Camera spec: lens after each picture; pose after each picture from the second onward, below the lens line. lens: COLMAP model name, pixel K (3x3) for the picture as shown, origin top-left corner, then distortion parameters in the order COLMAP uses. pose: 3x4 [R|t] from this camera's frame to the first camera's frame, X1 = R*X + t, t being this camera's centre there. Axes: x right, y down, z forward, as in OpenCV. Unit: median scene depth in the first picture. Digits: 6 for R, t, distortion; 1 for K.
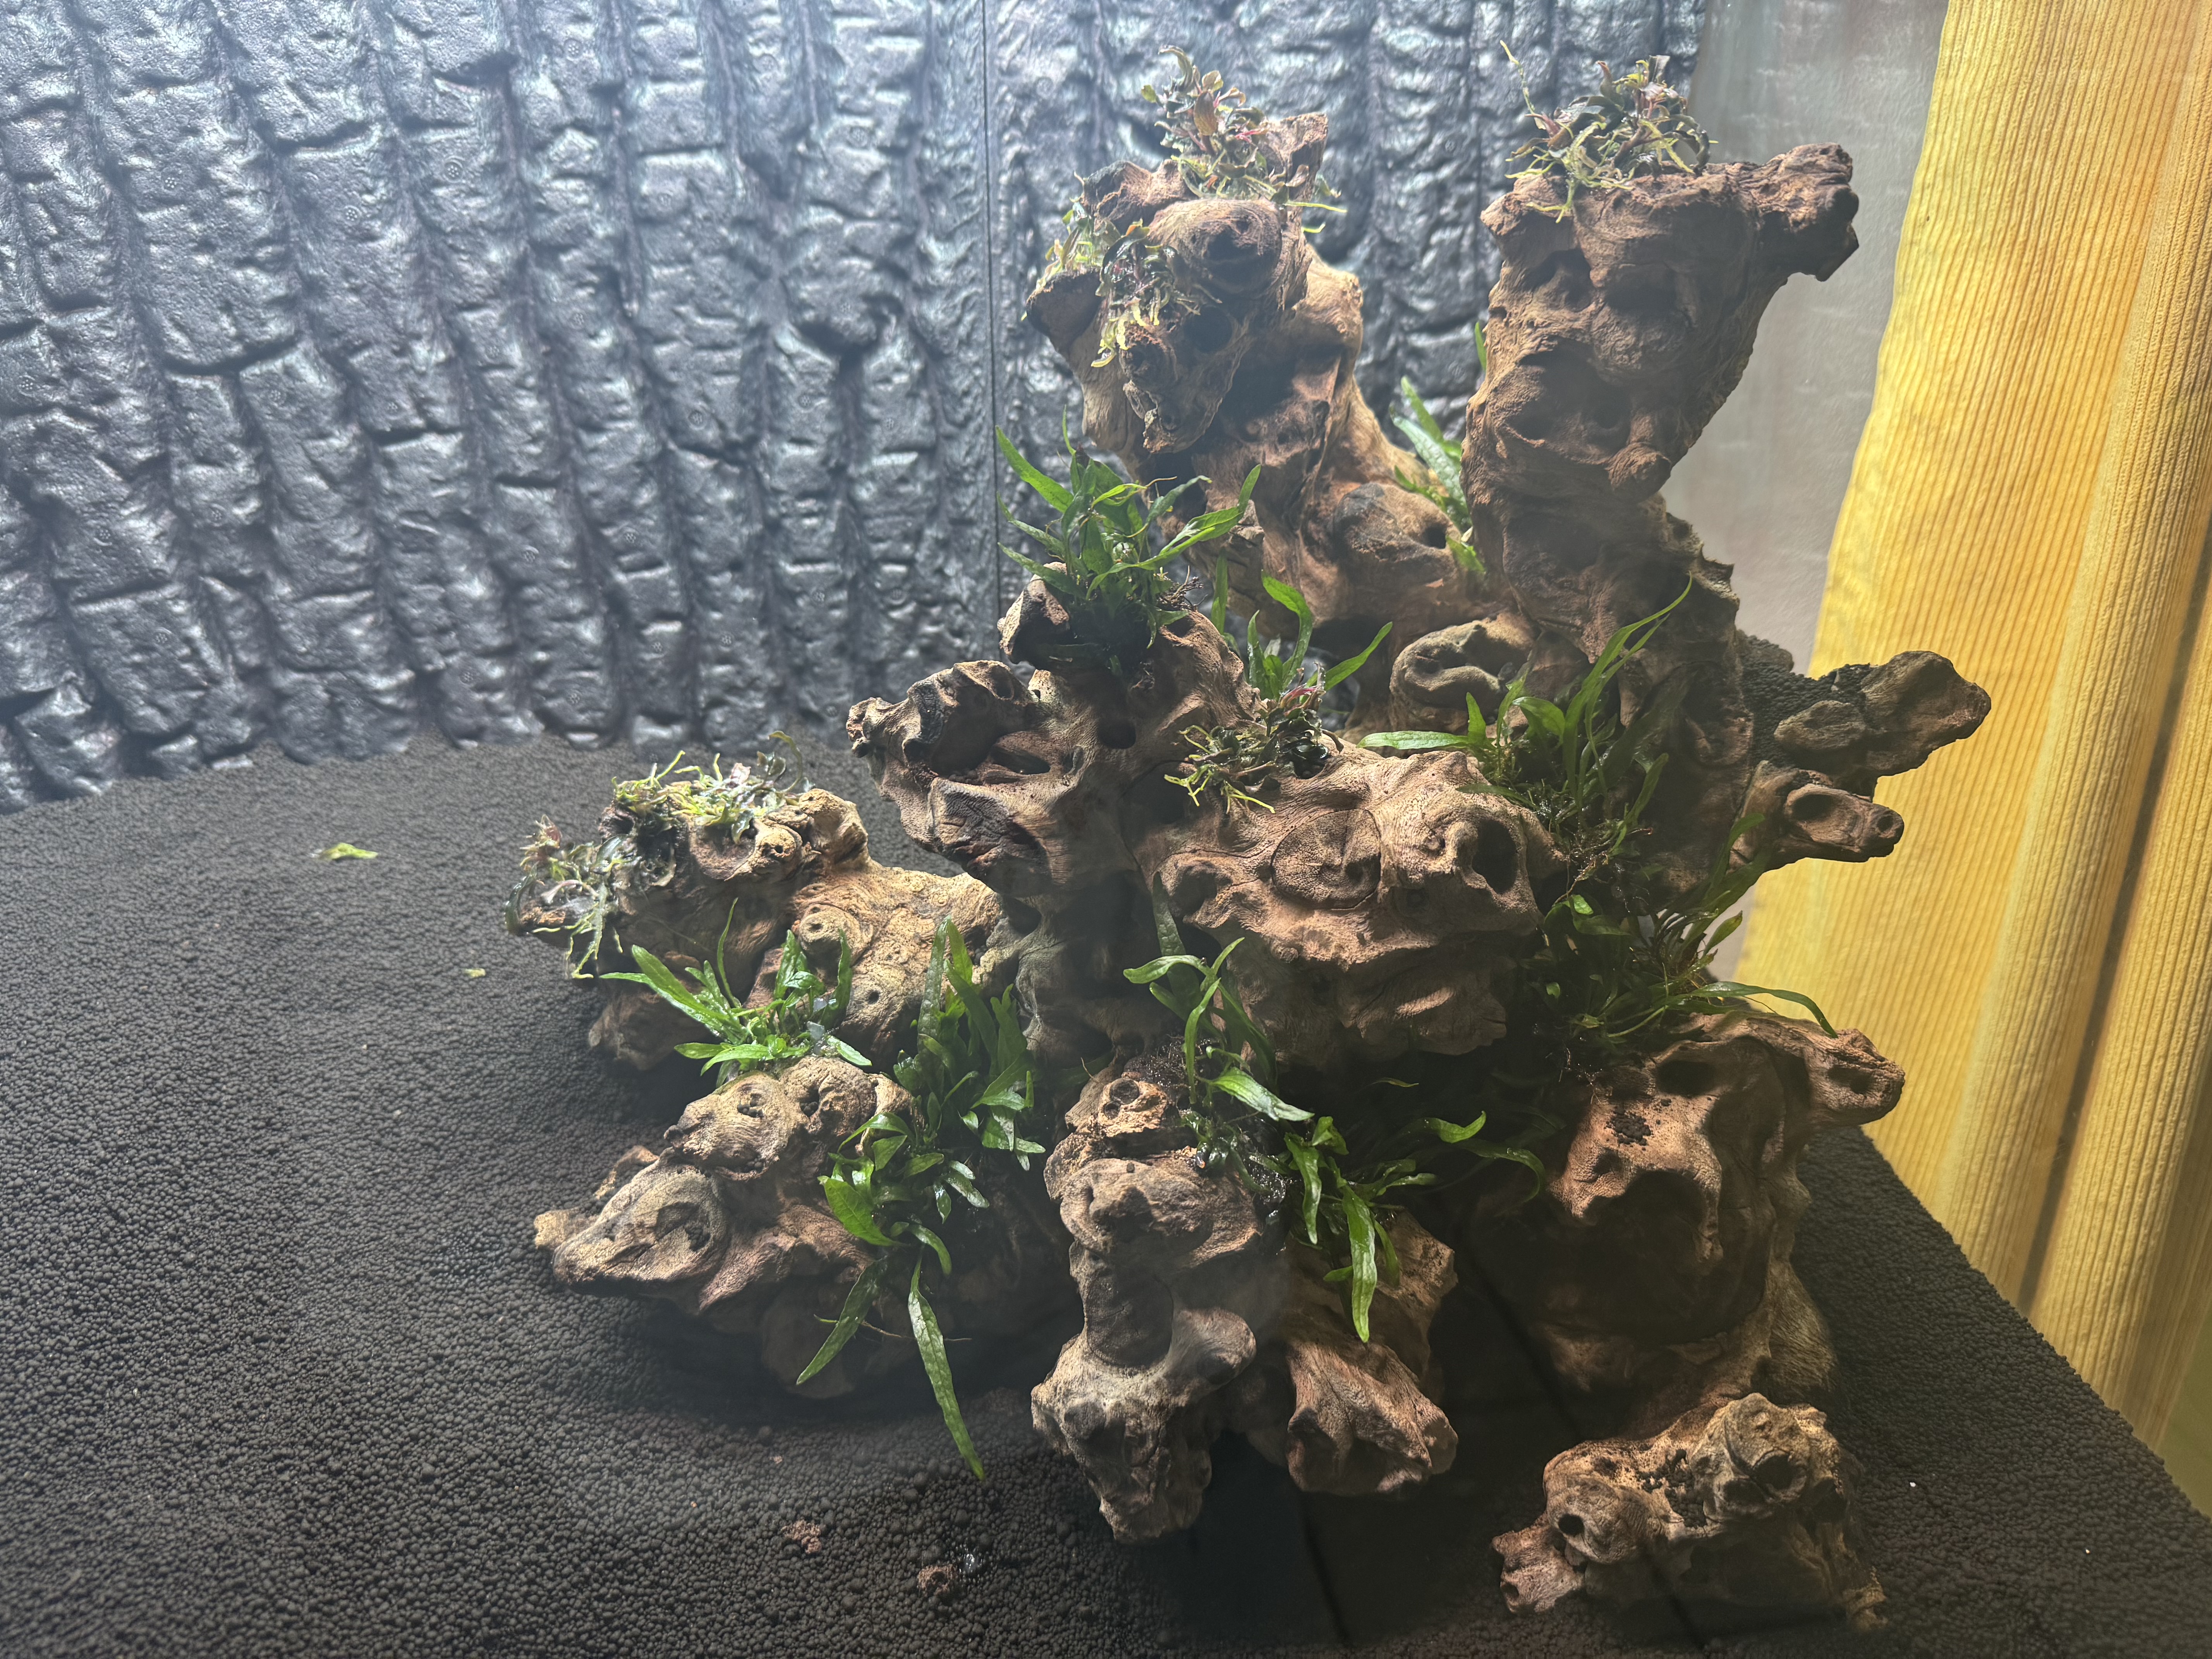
lens RADIAL K [[1557.5, 0, 1119.3], [0, 1557.5, 845.5], [0, 0, 1]] dist [0.003085, -0.033733]
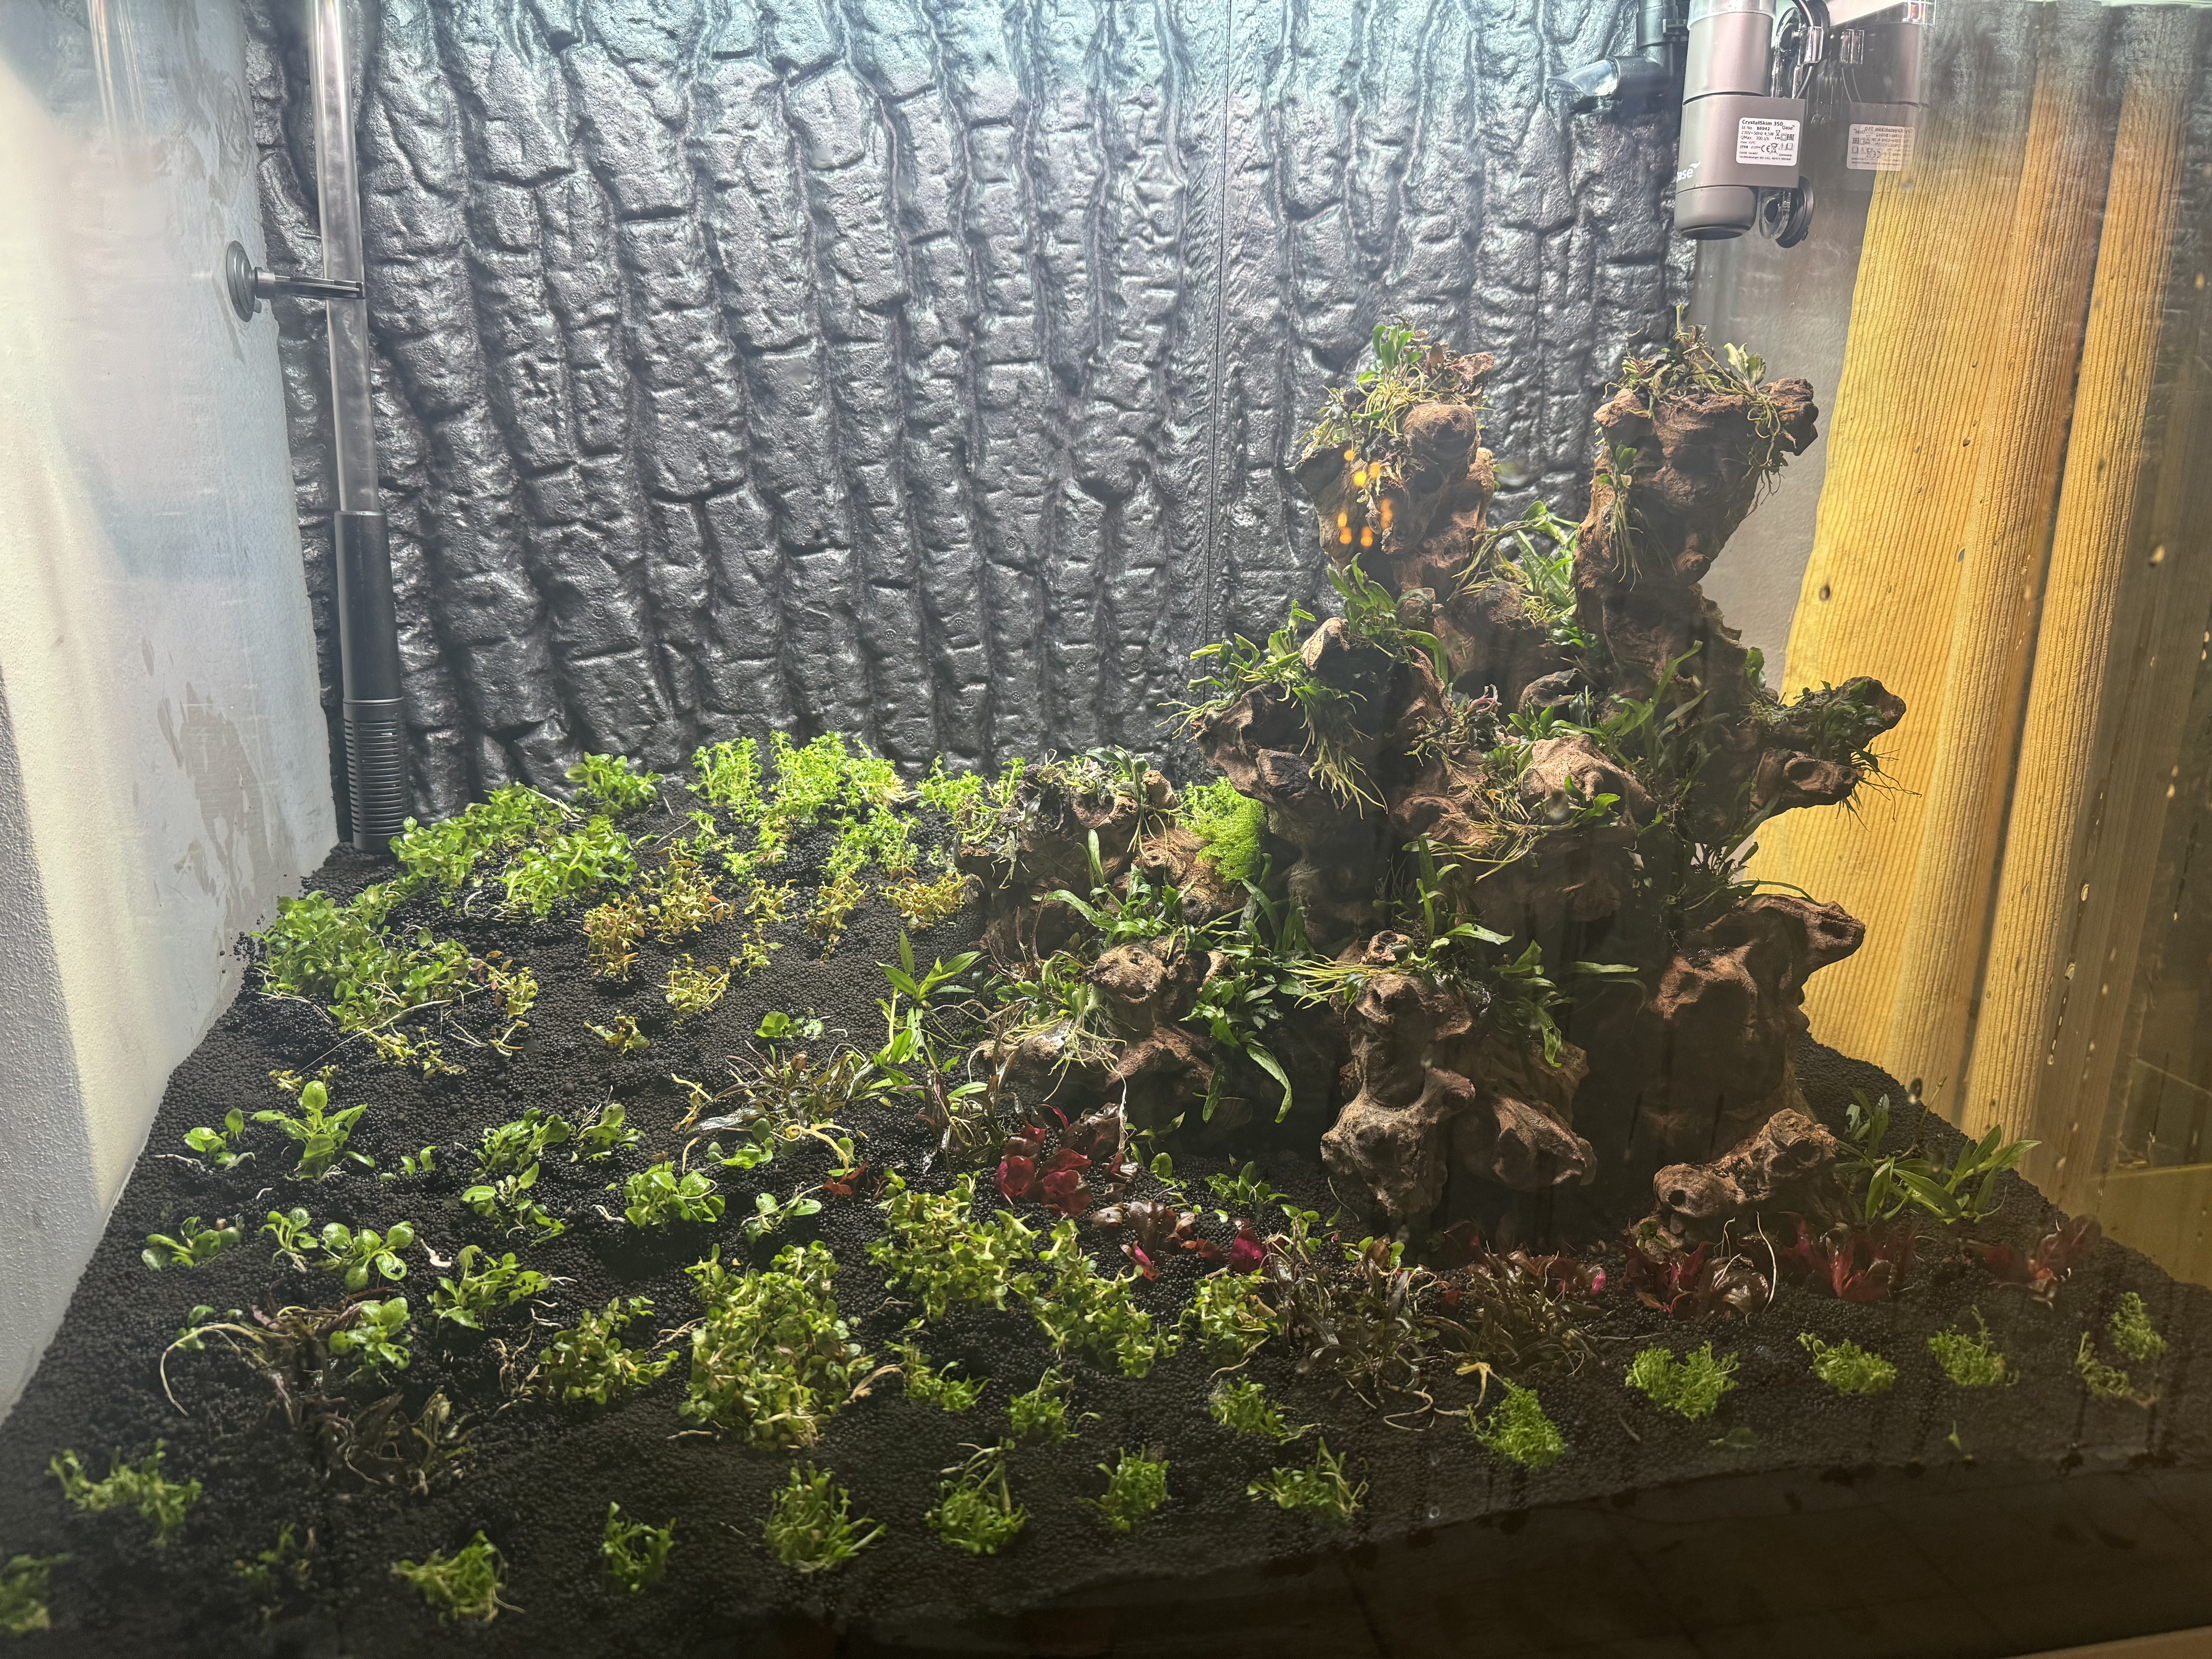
lens RADIAL K [[1557.5, 0, 1100.9], [0, 1557.5, 854.8], [0, 0, 1]] dist [0.003085, -0.033733]
pose [[0.999540, 0.007618, 0.029353, -0.241629], [-0.004692, 0.995128, -0.098479, 0.164310], [-0.029960, 0.098295, 0.994706, -0.425376]]
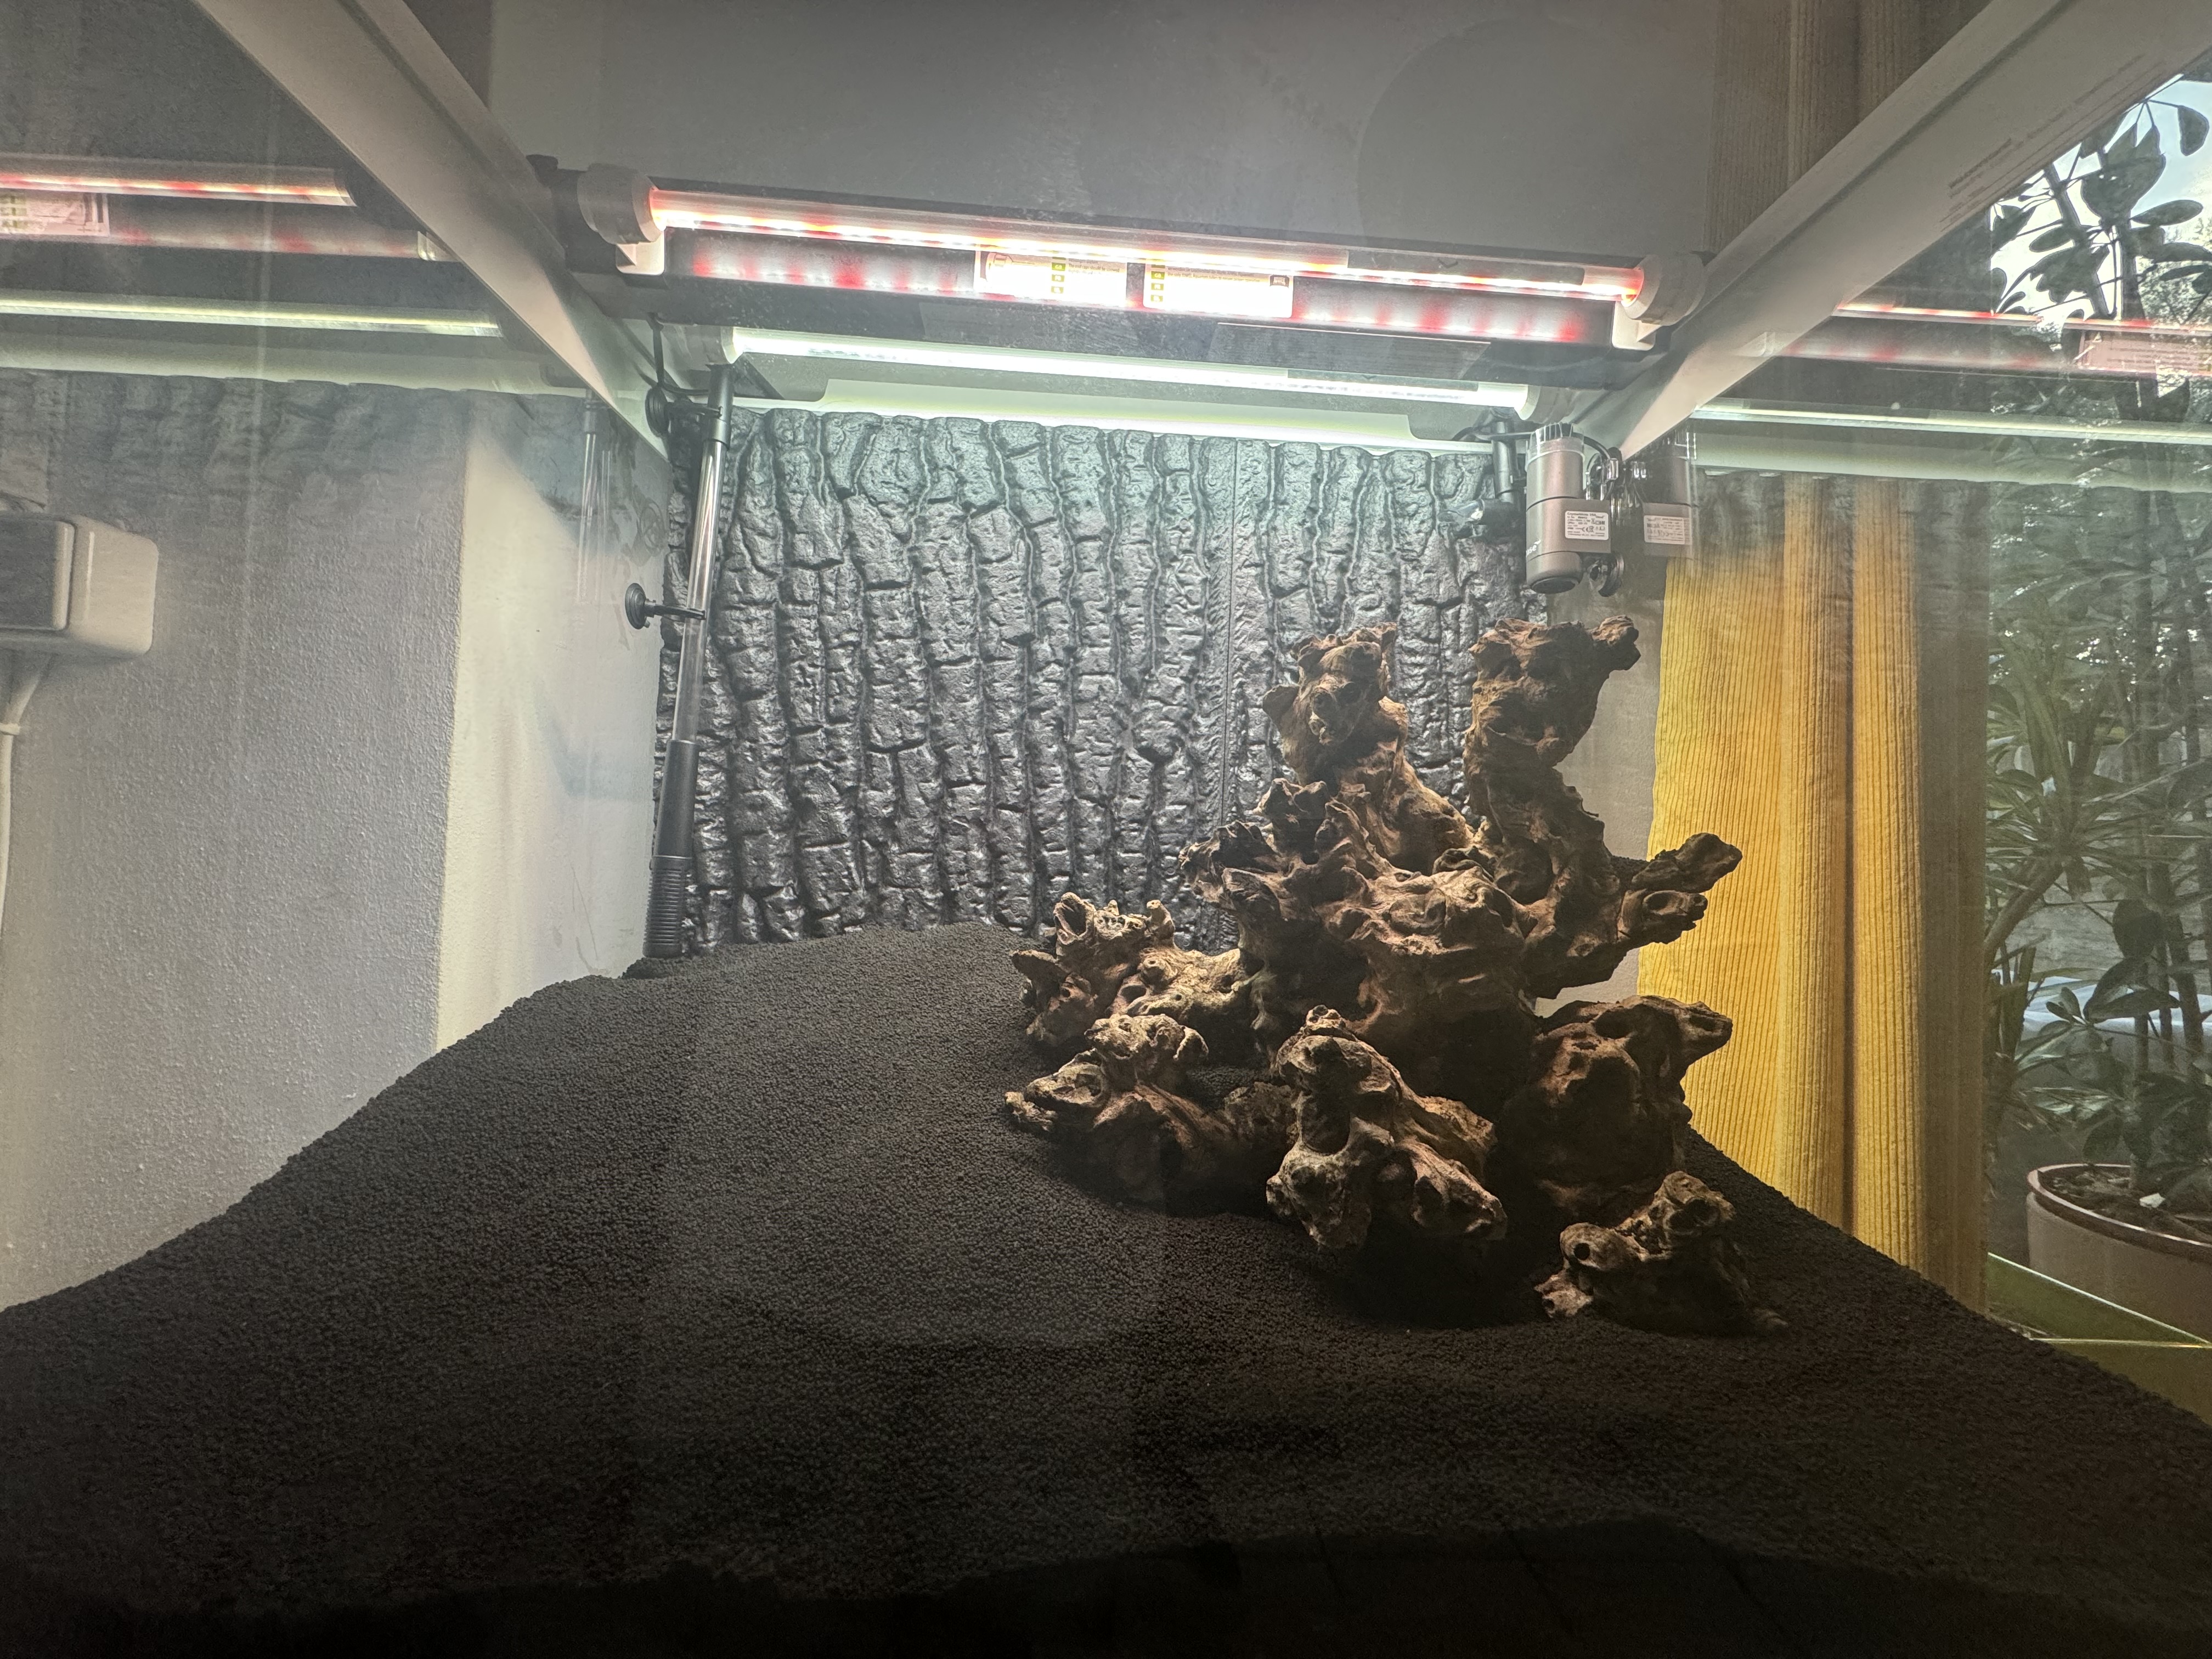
lens RADIAL K [[876.4, 0, 1105.9], [0, 876.4, 833.1], [0, 0, 1]] dist [-0.016093, 0.000434]
pose [[0.991884, 0.036294, -0.121857, -0.100269], [-0.081807, 0.915845, -0.393109, 0.291994], [0.097335, 0.399888, 0.911381, -0.107333]]
